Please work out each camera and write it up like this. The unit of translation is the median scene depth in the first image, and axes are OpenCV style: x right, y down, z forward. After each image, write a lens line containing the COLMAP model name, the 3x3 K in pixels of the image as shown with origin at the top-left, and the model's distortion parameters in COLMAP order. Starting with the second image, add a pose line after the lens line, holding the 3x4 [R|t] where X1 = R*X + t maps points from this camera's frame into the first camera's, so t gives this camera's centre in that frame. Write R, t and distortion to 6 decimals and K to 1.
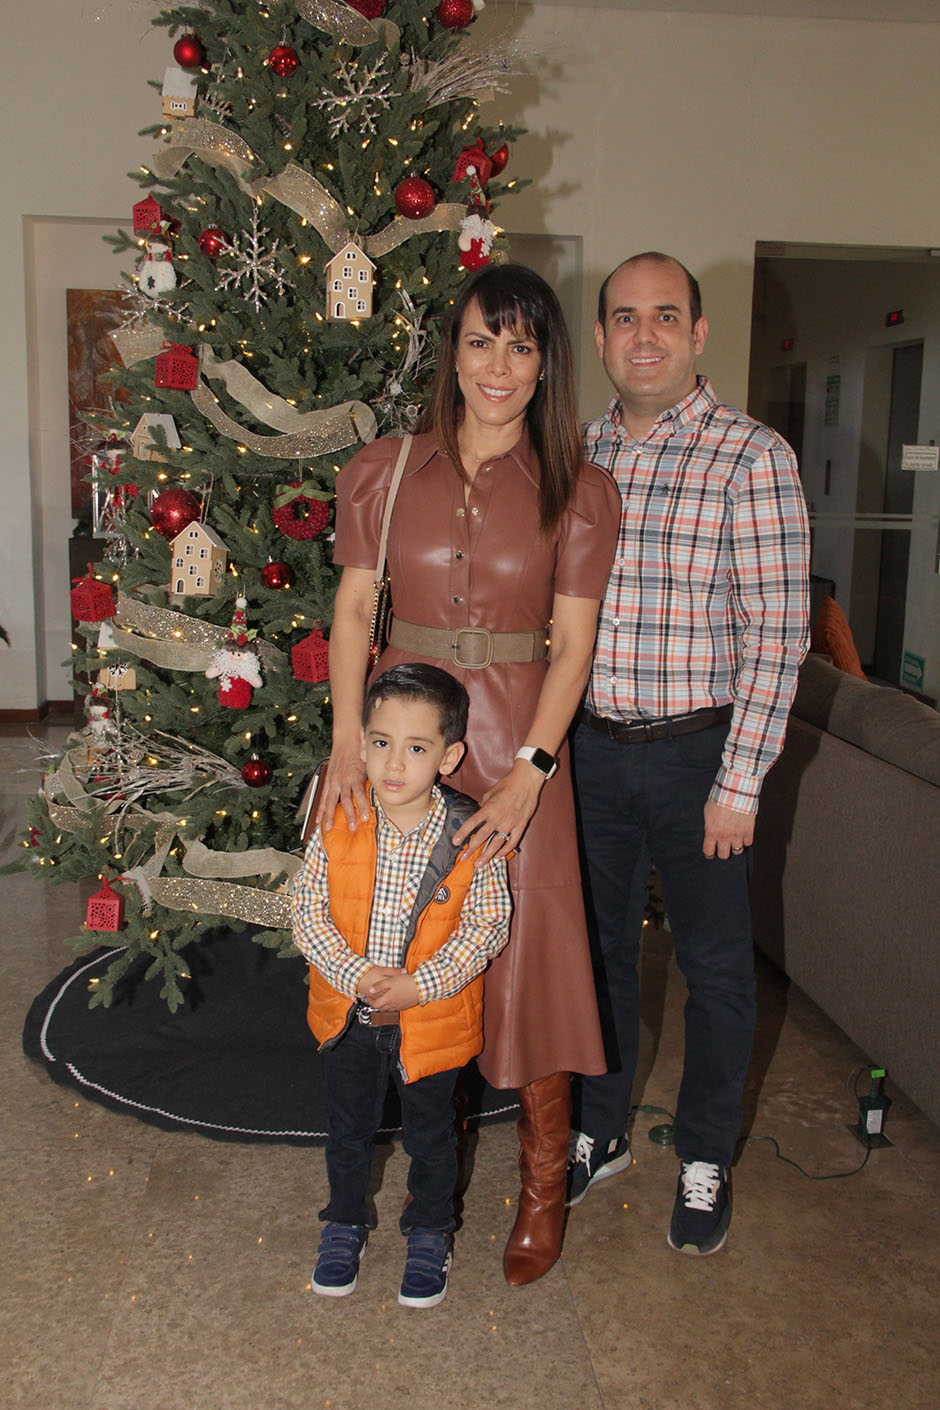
lens RADIAL K [[1418.7, 0, 470.3], [0, 1418.7, 702.2], [0, 0, 1]] dist [-0.013218, 0.000000]
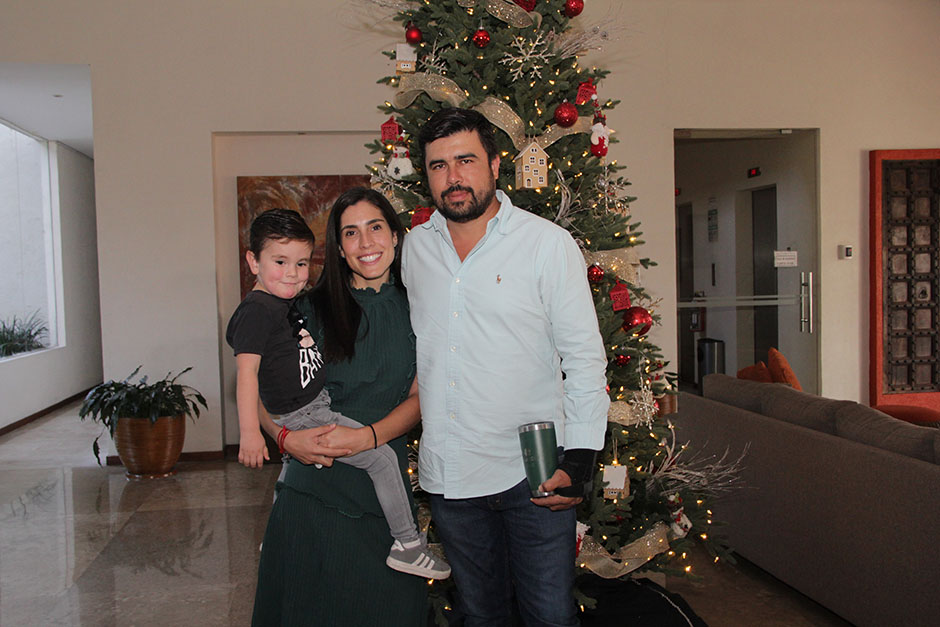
lens RADIAL K [[961.3, 0, 470.0], [0, 961.3, 314.5], [0, 0, 1]] dist [-0.083884, 0.000000]
pose [[0.998055, -0.048320, 0.039397, -0.191117], [0.052922, 0.990659, -0.125673, 0.006357], [-0.032957, 0.127514, 0.991289, -0.060644]]
